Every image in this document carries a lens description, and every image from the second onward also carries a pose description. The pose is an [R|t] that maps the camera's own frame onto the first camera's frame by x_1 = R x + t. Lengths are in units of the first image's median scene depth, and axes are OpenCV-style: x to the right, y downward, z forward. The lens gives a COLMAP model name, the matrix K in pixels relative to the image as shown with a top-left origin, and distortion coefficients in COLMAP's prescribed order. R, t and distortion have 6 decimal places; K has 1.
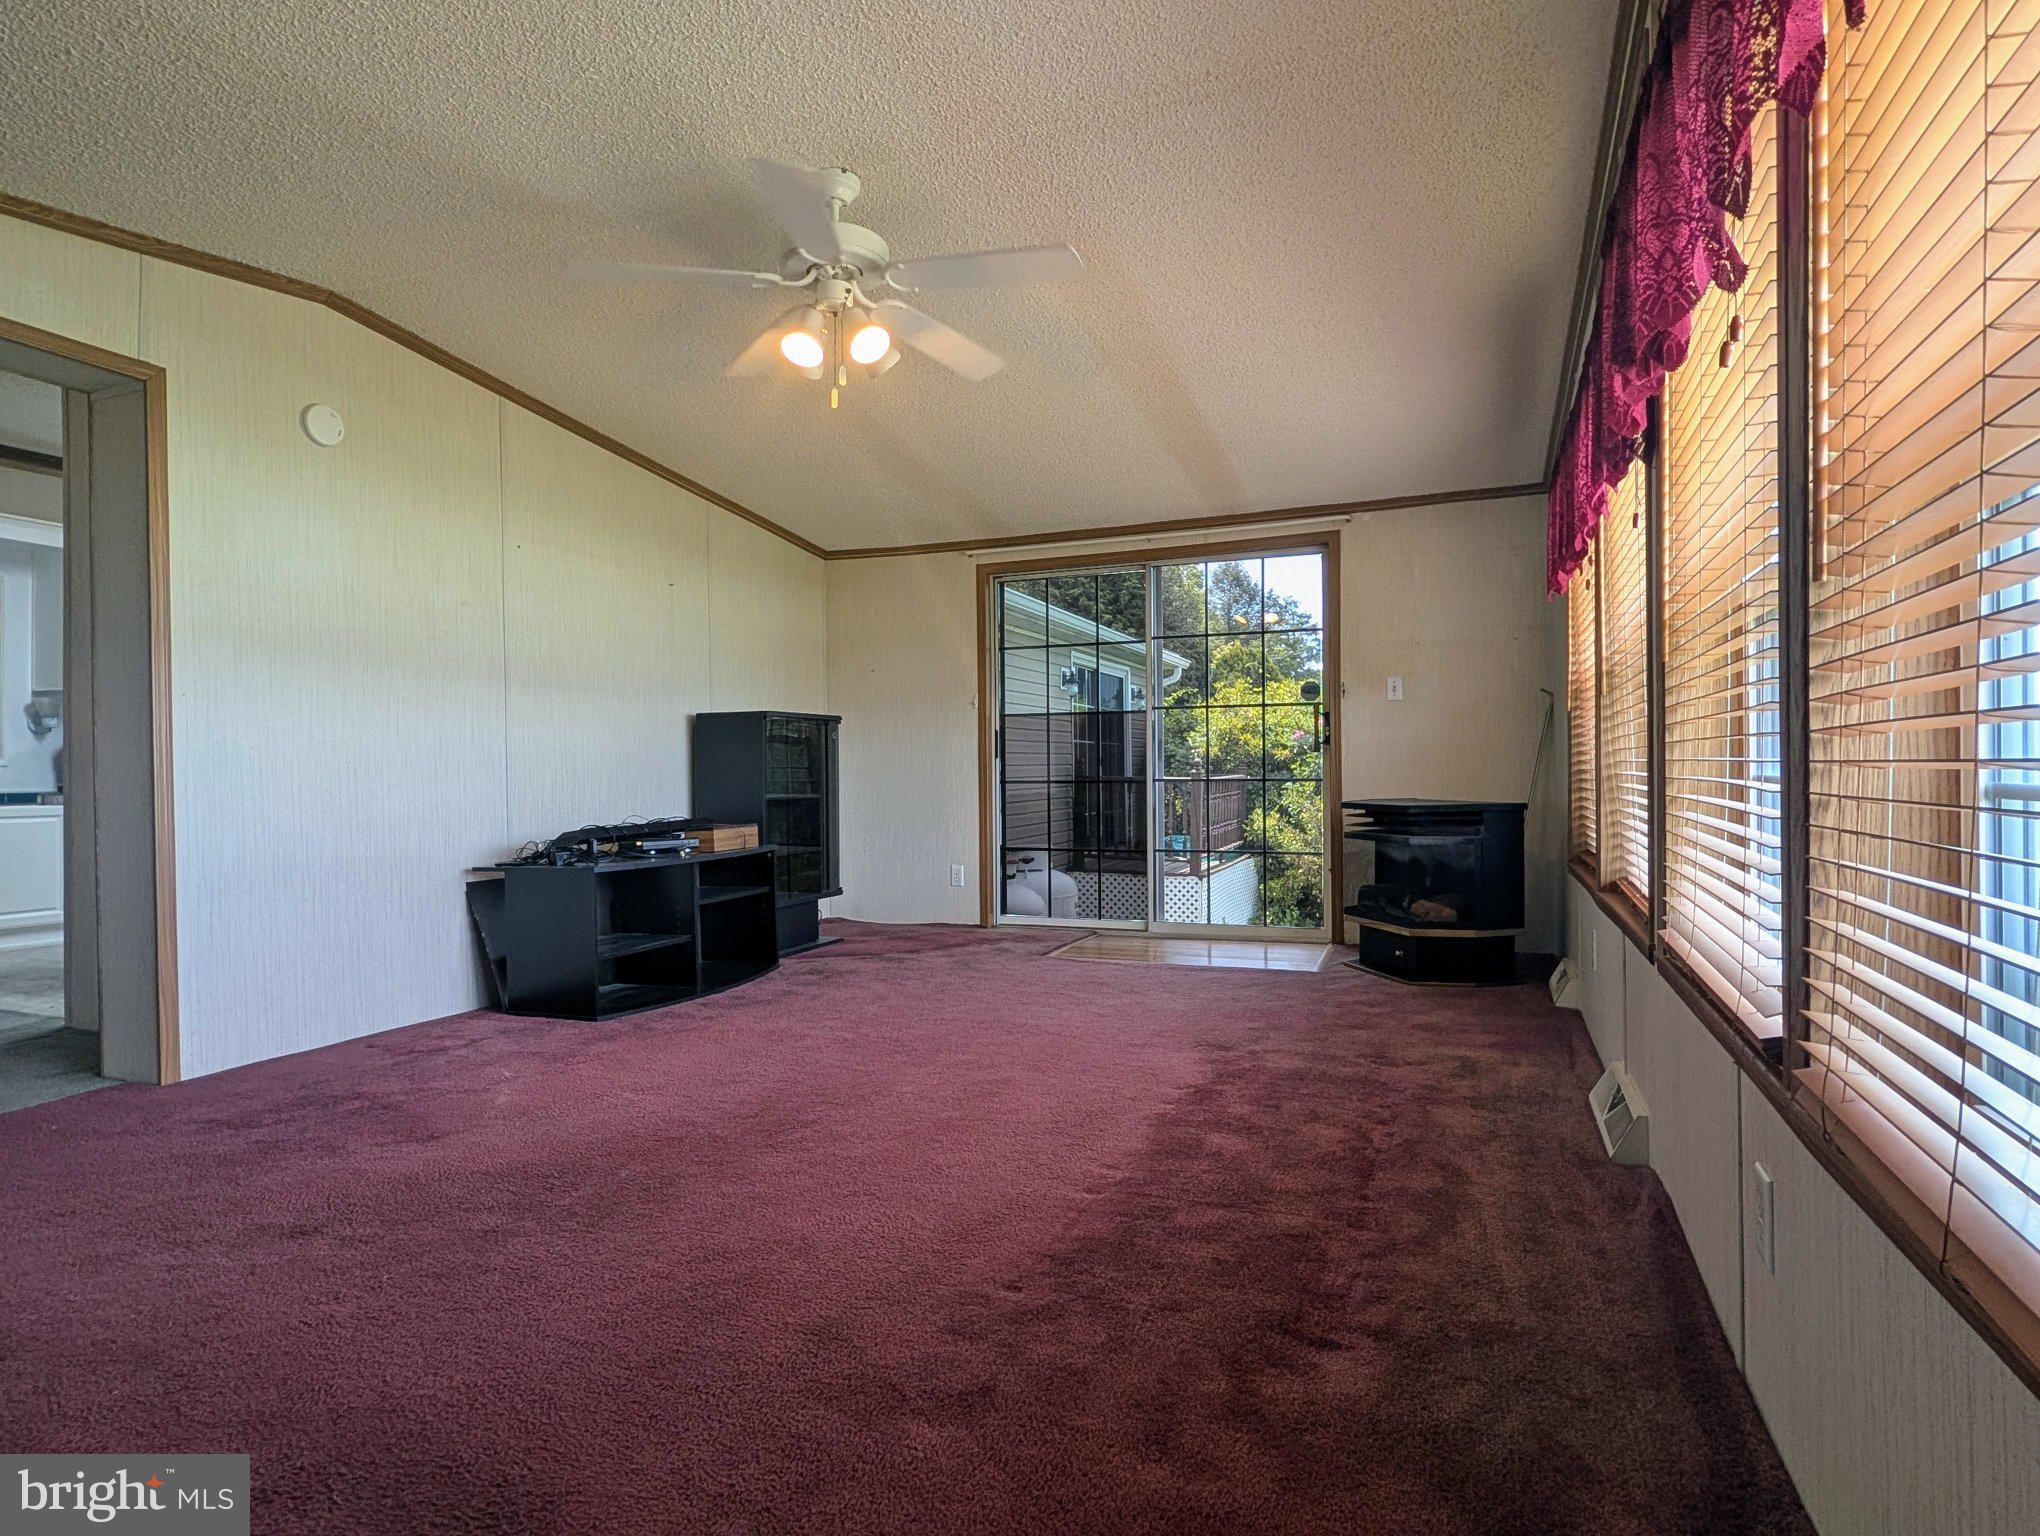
lens RADIAL K [[1105.9, 0, 1022.2], [0, 1105.9, 769.5], [0, 0, 1]] dist [-0.002891, -0.000763]
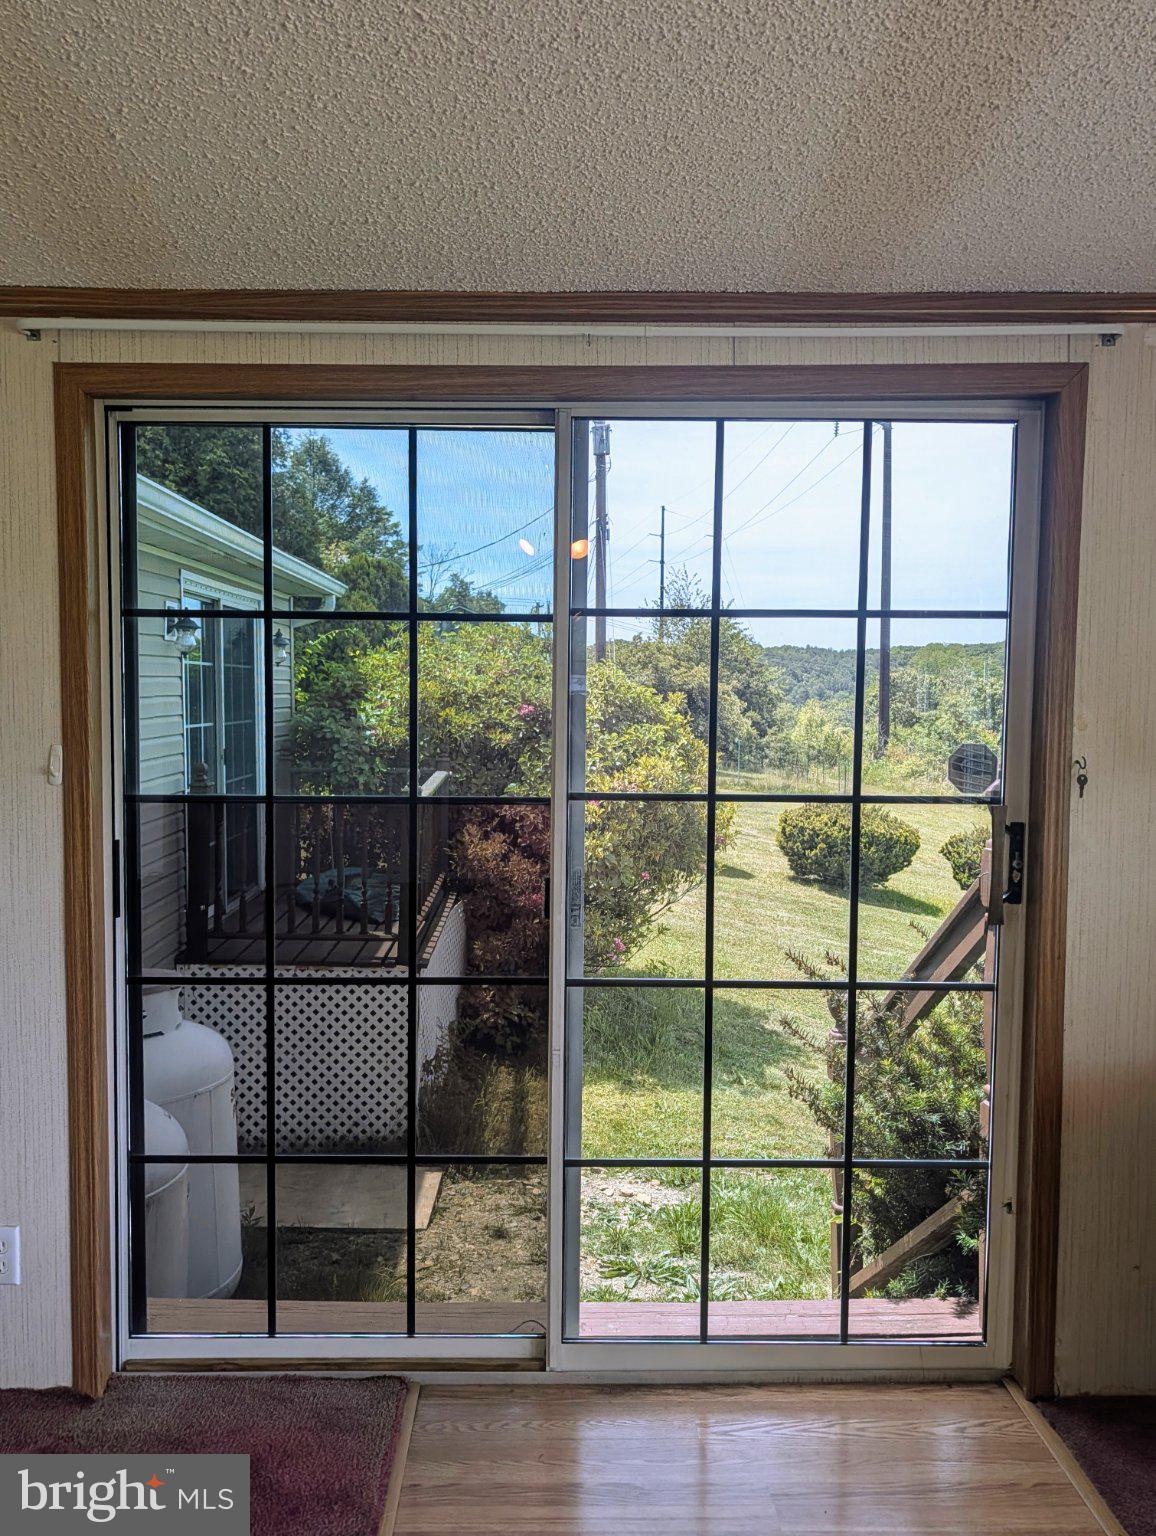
lens RADIAL K [[1282.0, 0, 572.9], [0, 1282.0, 771.3], [0, 0, 1]] dist [0.019179, 0.003722]
pose [[0.920761, -0.010843, 0.389976, -0.048999], [-0.014644, 0.997949, 0.062324, -0.086179], [-0.389851, -0.063096, 0.918714, 0.558188]]
